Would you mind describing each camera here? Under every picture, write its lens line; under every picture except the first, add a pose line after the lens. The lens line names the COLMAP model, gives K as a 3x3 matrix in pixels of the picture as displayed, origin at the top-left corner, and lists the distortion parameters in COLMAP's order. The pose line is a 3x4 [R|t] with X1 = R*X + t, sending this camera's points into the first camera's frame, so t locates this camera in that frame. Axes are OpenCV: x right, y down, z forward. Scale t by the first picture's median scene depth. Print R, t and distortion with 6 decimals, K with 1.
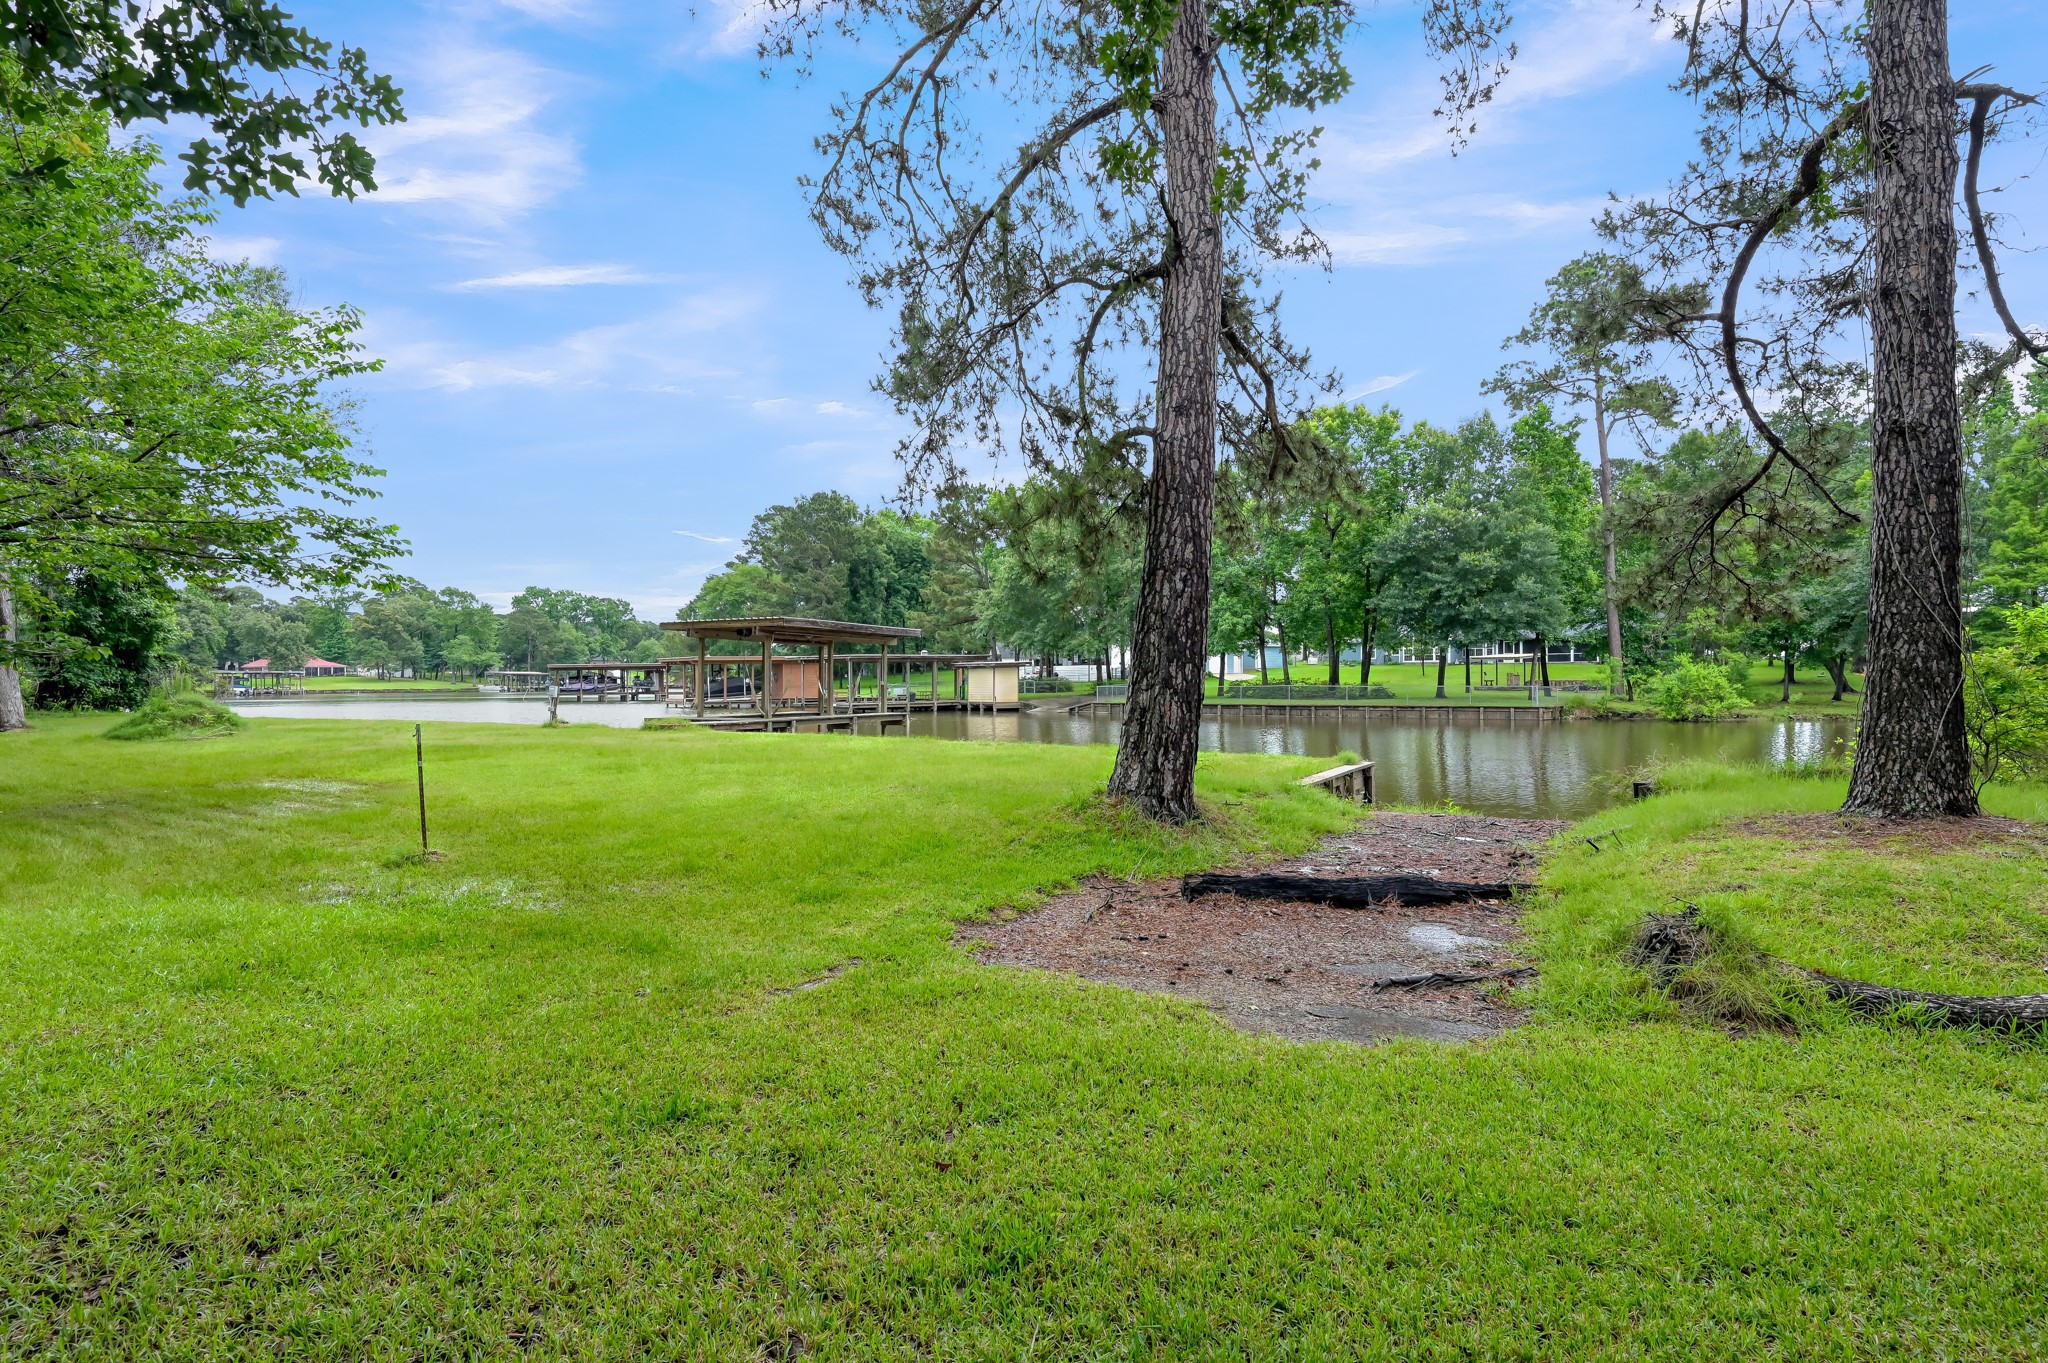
lens RADIAL K [[1050.2, 0, 1019.0], [0, 1050.2, 682.0], [0, 0, 1]] dist [0.001817, 0.000101]
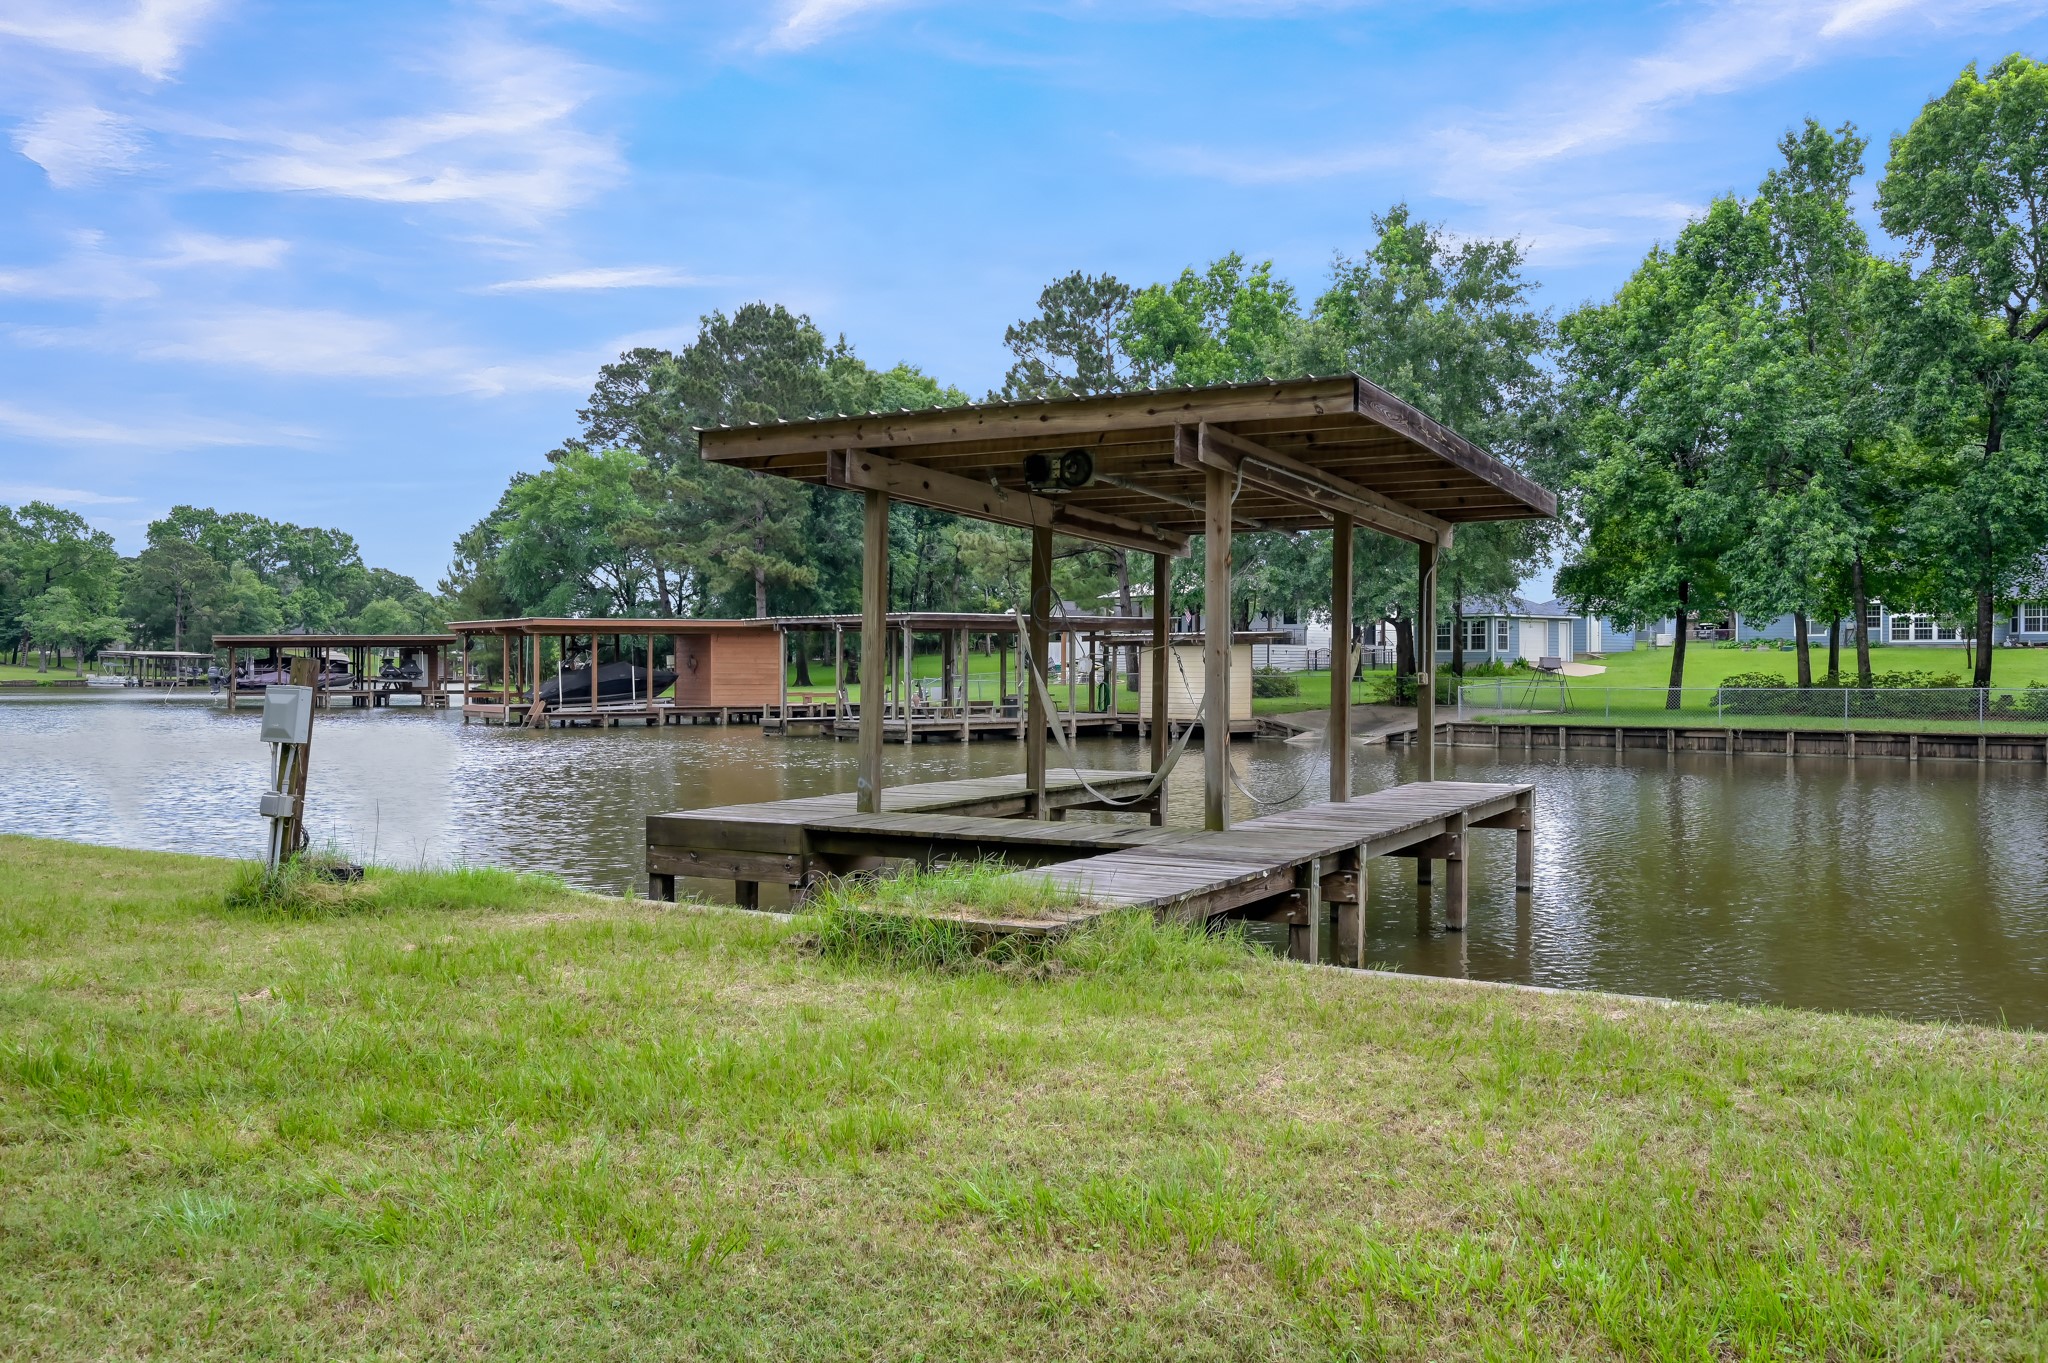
lens RADIAL K [[1585.5, 0, 1027.4], [0, 1585.5, 685.9], [0, 0, 1]] dist [-0.013091, -0.004800]
pose [[0.998376, 0.006581, 0.056590, -0.058622], [-0.006957, 0.999955, 0.006458, 0.000143], [-0.056545, -0.006842, 0.998377, 0.128708]]
